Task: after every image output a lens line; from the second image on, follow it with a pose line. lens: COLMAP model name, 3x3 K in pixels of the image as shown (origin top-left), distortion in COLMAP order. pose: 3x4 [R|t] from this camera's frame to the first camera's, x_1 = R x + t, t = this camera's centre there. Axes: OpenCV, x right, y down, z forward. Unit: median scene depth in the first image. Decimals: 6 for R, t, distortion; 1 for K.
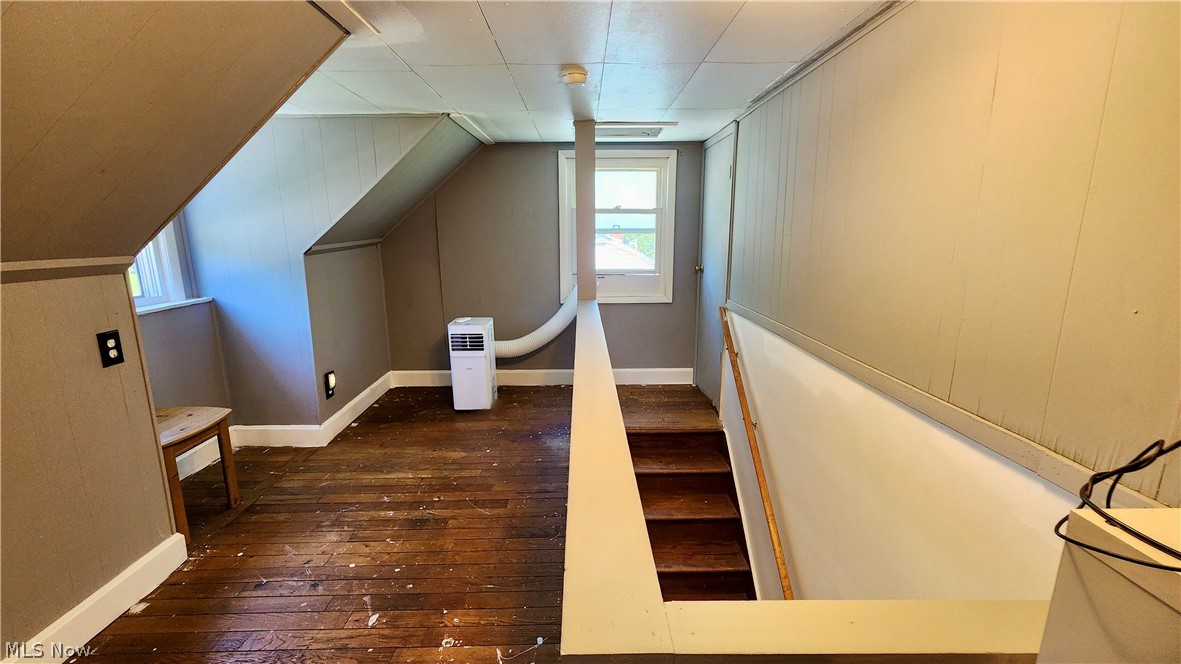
lens RADIAL K [[481.7, 0, 590.3], [0, 481.7, 333.6], [0, 0, 1]] dist [0.000320, 0.000177]
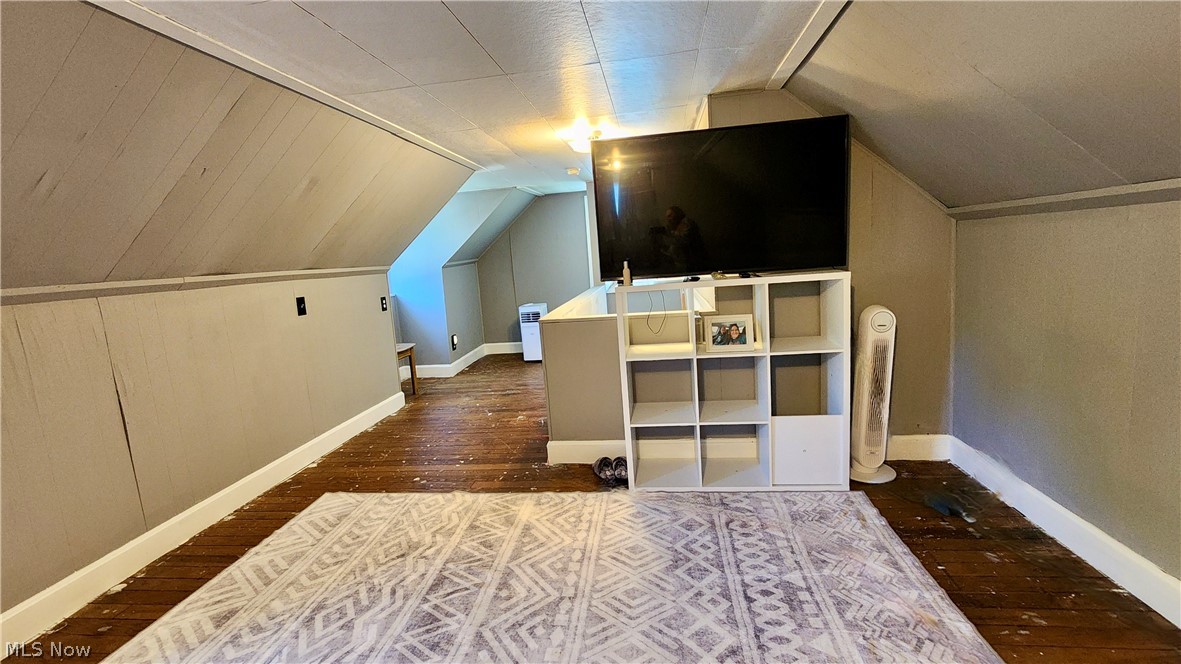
lens RADIAL K [[486.5, 0, 588.1], [0, 486.5, 332.8], [0, 0, 1]] dist [-0.000345, 0.000383]
pose [[0.987436, -0.043392, -0.151948, 0.198945], [0.036260, 0.998121, -0.049394, 0.170091], [0.153805, 0.043263, 0.987154, -0.640601]]
